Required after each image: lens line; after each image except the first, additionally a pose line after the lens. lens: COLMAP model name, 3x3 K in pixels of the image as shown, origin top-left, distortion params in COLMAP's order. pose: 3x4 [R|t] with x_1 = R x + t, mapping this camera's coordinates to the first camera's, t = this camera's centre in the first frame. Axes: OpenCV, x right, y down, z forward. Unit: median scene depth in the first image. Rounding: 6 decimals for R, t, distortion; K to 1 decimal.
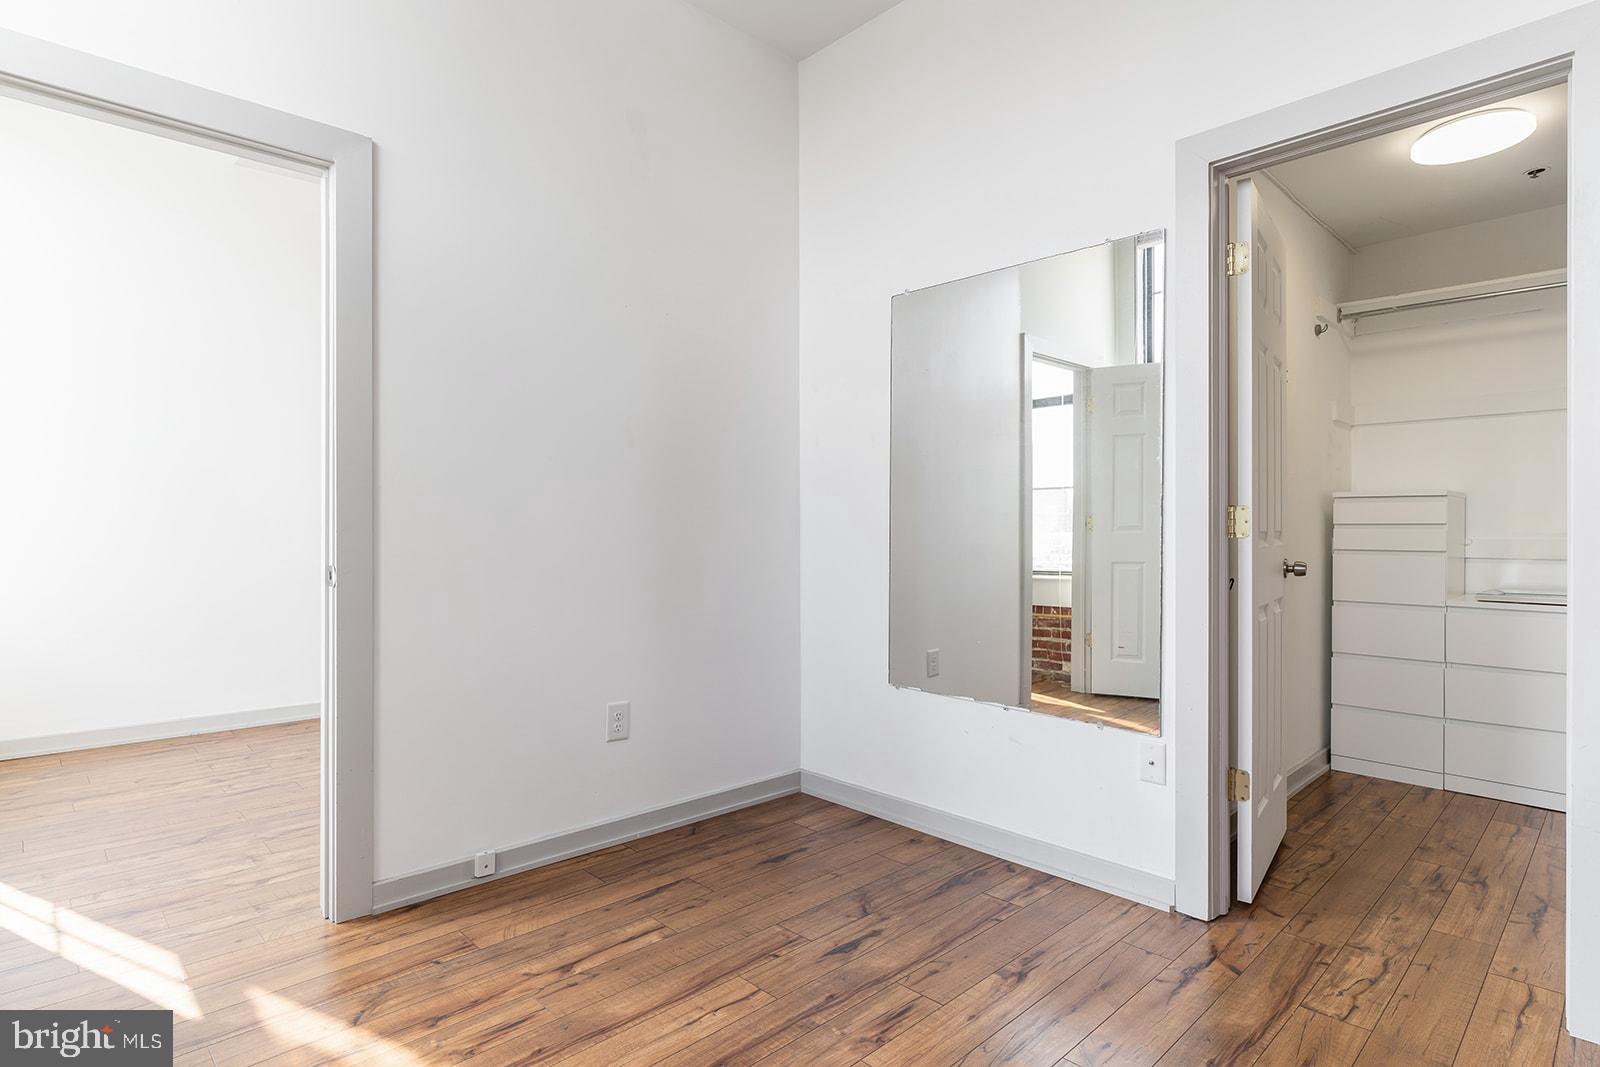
lens RADIAL K [[855.6, 0, 800.0], [0, 855.6, 533.5], [0, 0, 1]] dist [0.013366, -0.001367]
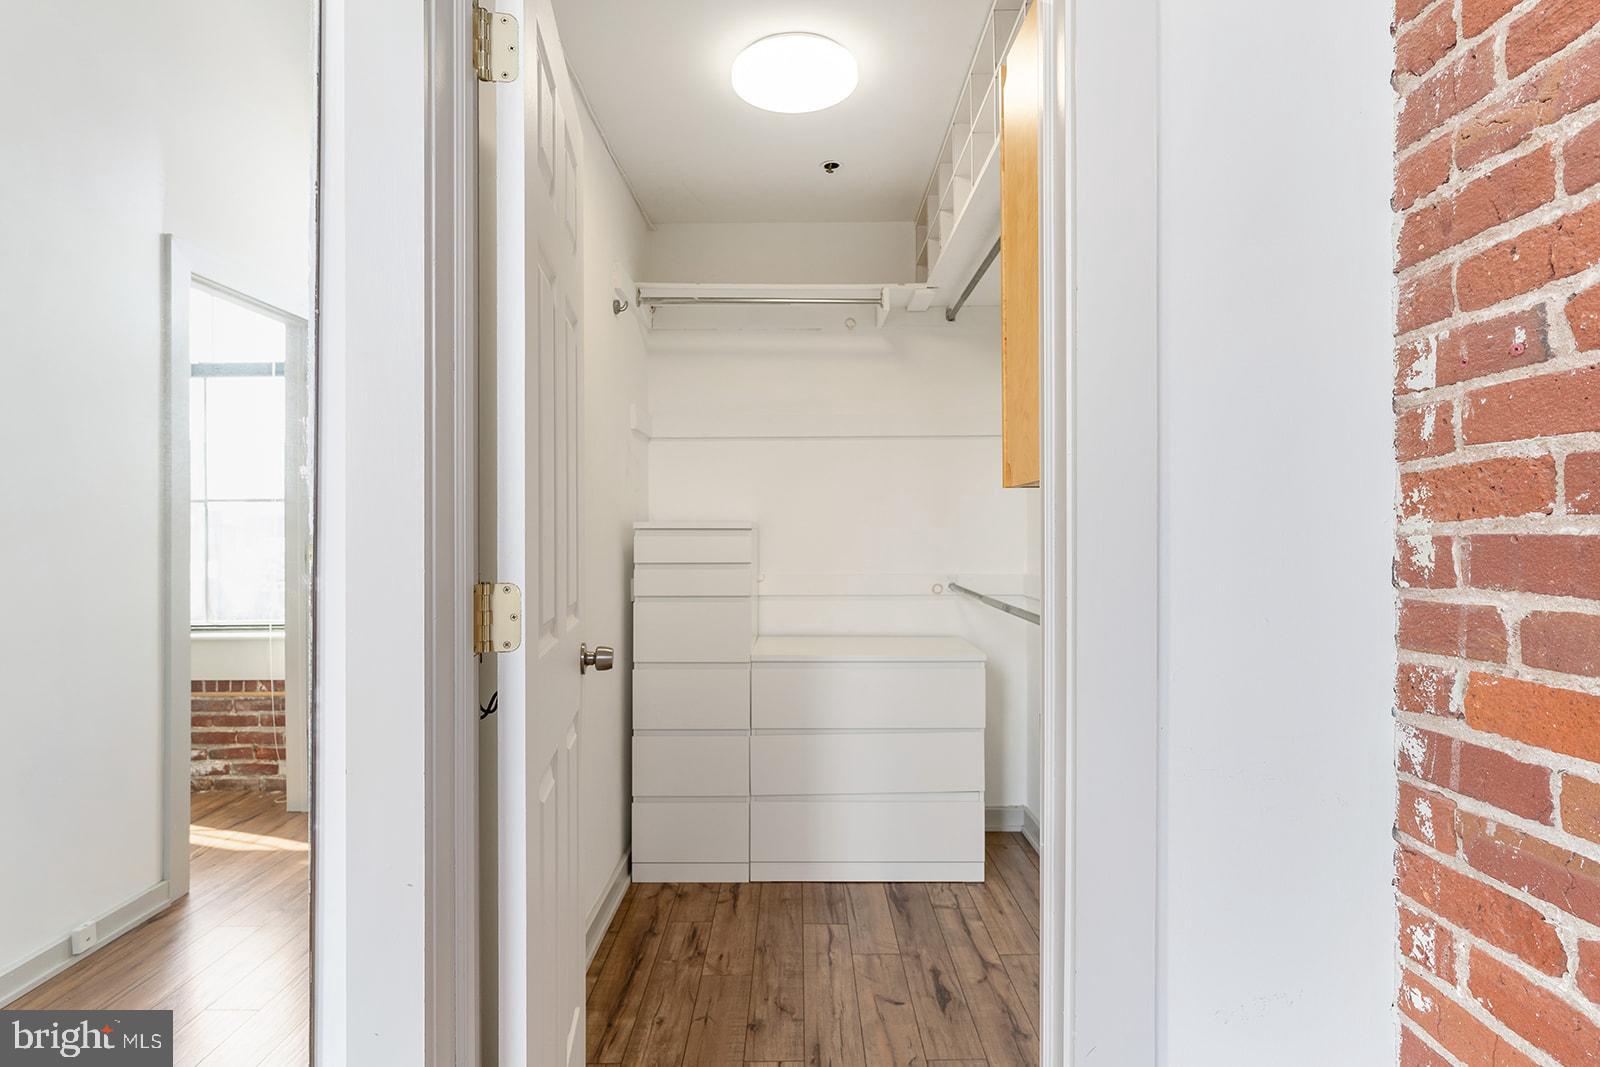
lens RADIAL K [[820.1, 0, 805.4], [0, 820.1, 527.6], [0, 0, 1]] dist [-0.004201, 0.001085]
pose [[0.702495, -0.000146, 0.711689, 0.203429], [0.004743, 0.999979, -0.004477, -0.038834], [-0.711673, 0.006521, 0.702480, 0.371857]]
